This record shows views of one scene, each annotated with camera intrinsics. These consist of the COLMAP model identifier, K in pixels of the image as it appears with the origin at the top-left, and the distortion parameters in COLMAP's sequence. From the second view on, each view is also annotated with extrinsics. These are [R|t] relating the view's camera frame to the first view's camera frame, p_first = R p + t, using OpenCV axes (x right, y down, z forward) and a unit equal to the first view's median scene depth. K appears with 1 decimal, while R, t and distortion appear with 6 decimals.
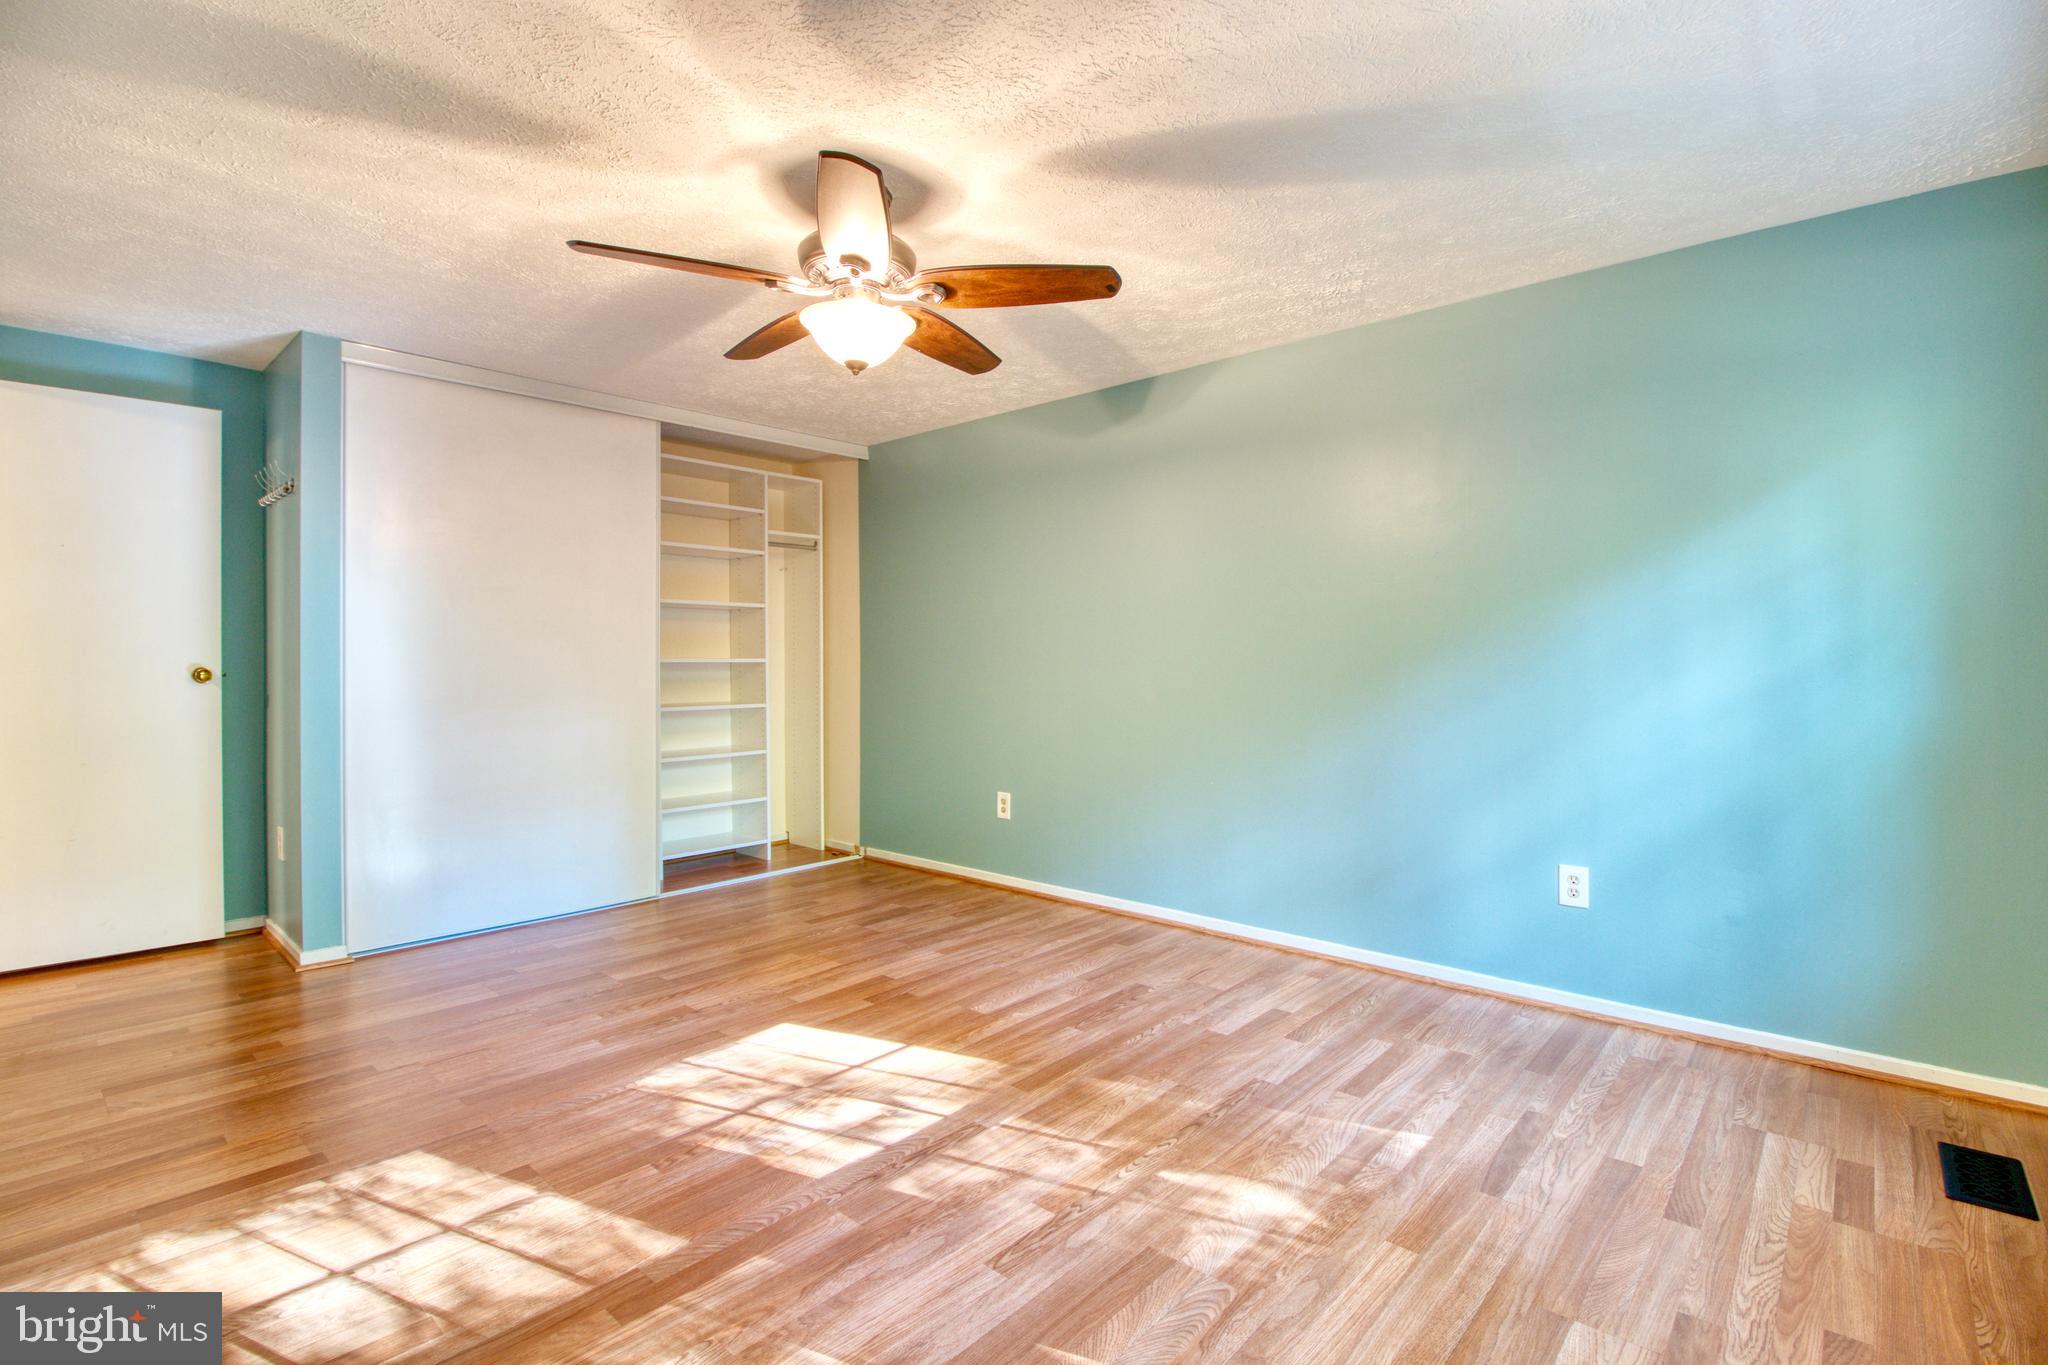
lens RADIAL K [[946.1, 0, 1022.8], [0, 946.1, 665.2], [0, 0, 1]] dist [0.000387, -0.013346]
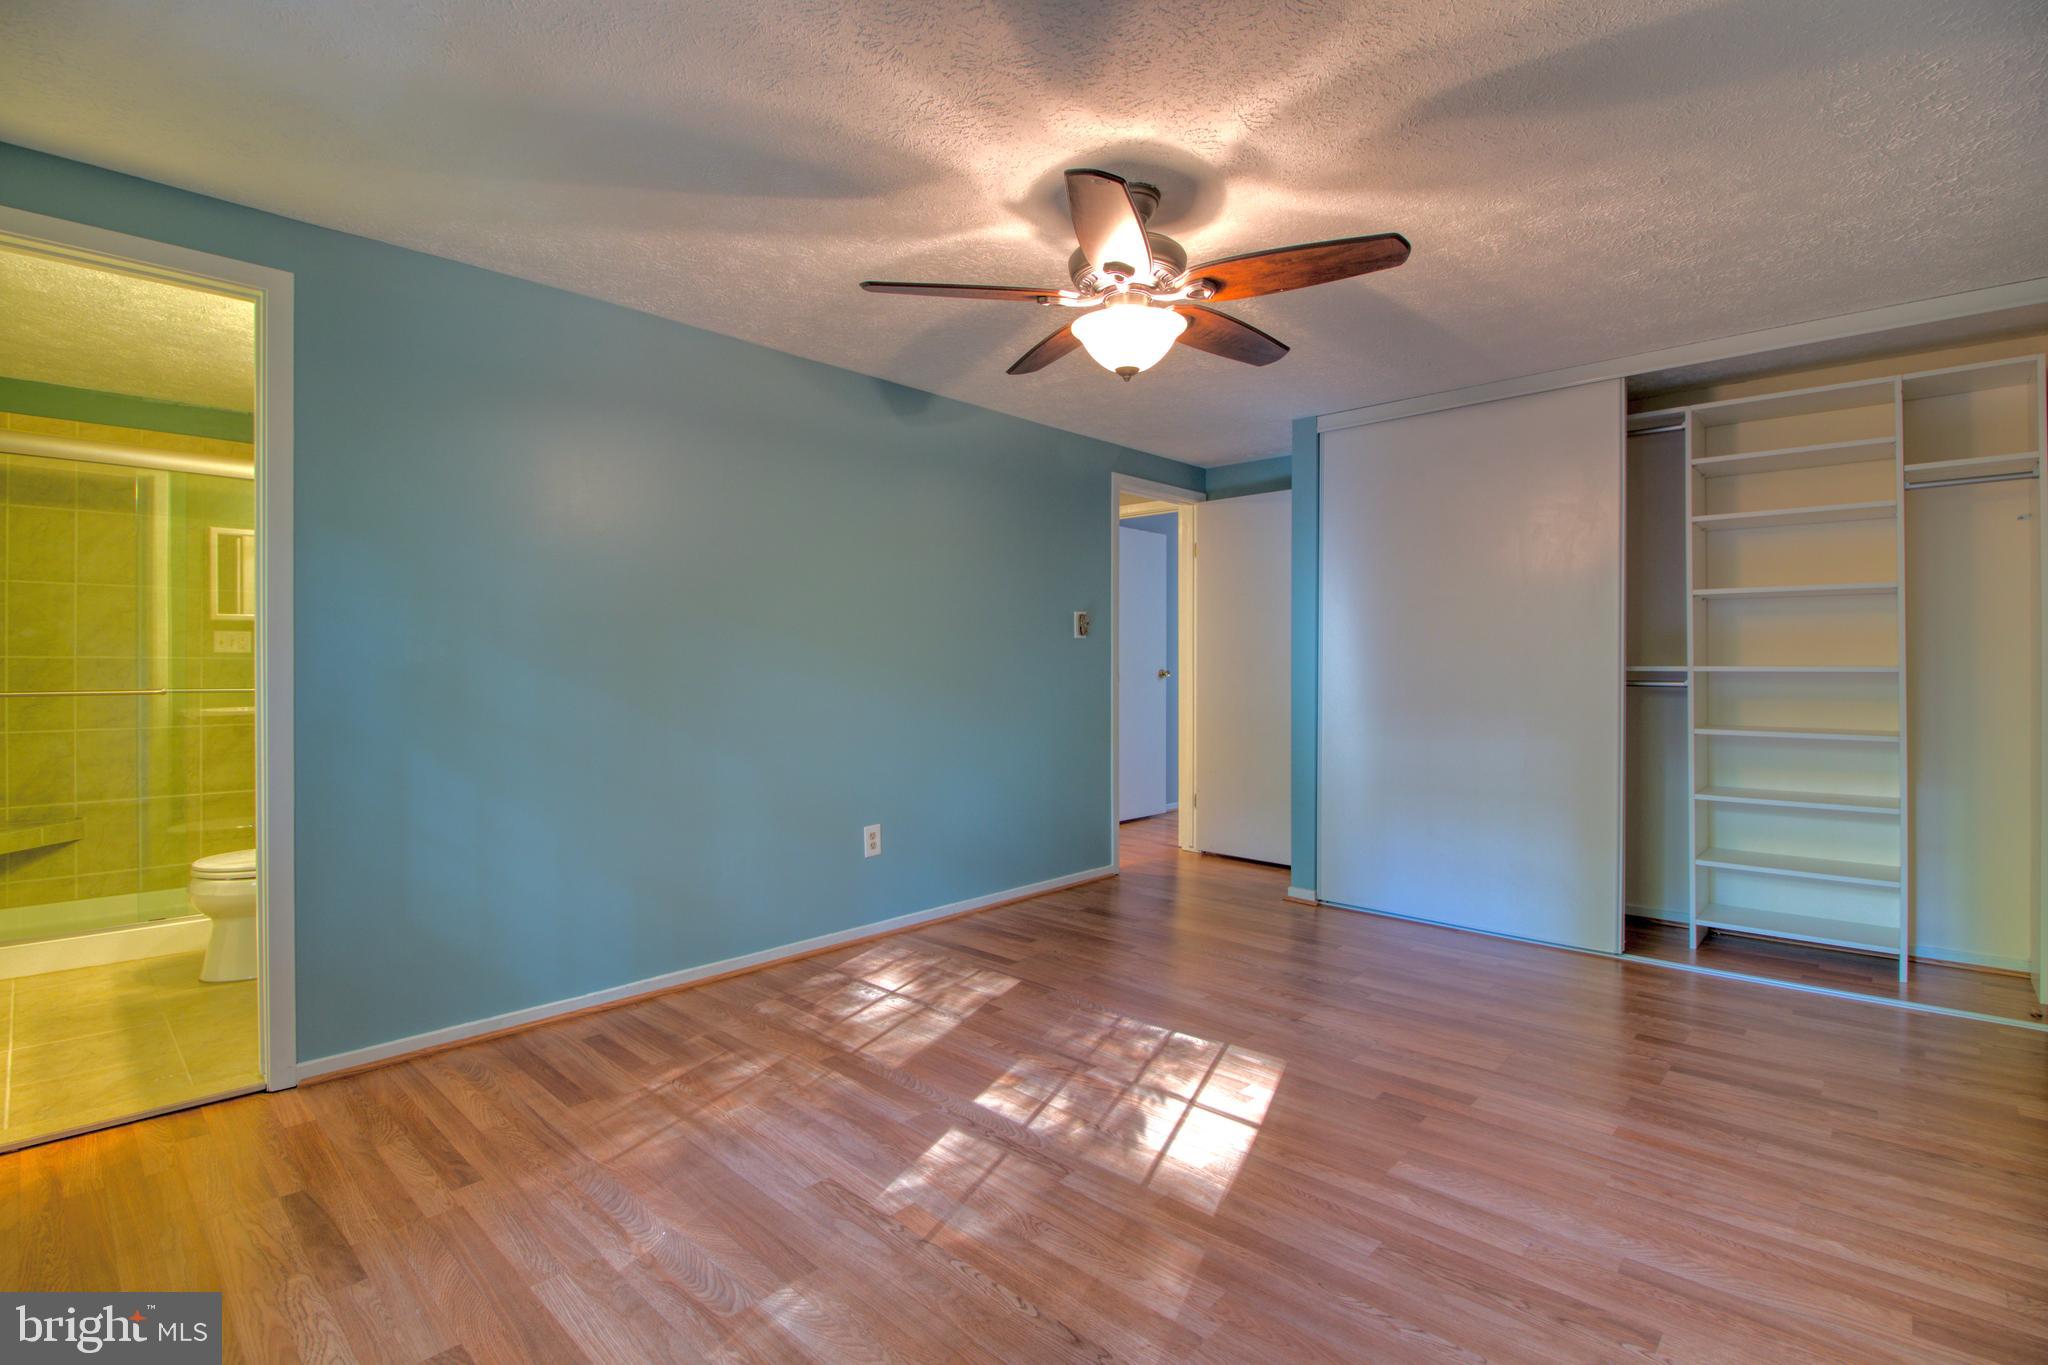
lens RADIAL K [[946.1, 0, 1022.8], [0, 946.1, 665.2], [0, 0, 1]] dist [0.000387, -0.013346]
pose [[-0.024065, -0.001478, -0.999709, 0.666942], [-0.008000, 0.999967, -0.001286, -0.004272], [0.999678, 0.007967, -0.024076, 0.743649]]
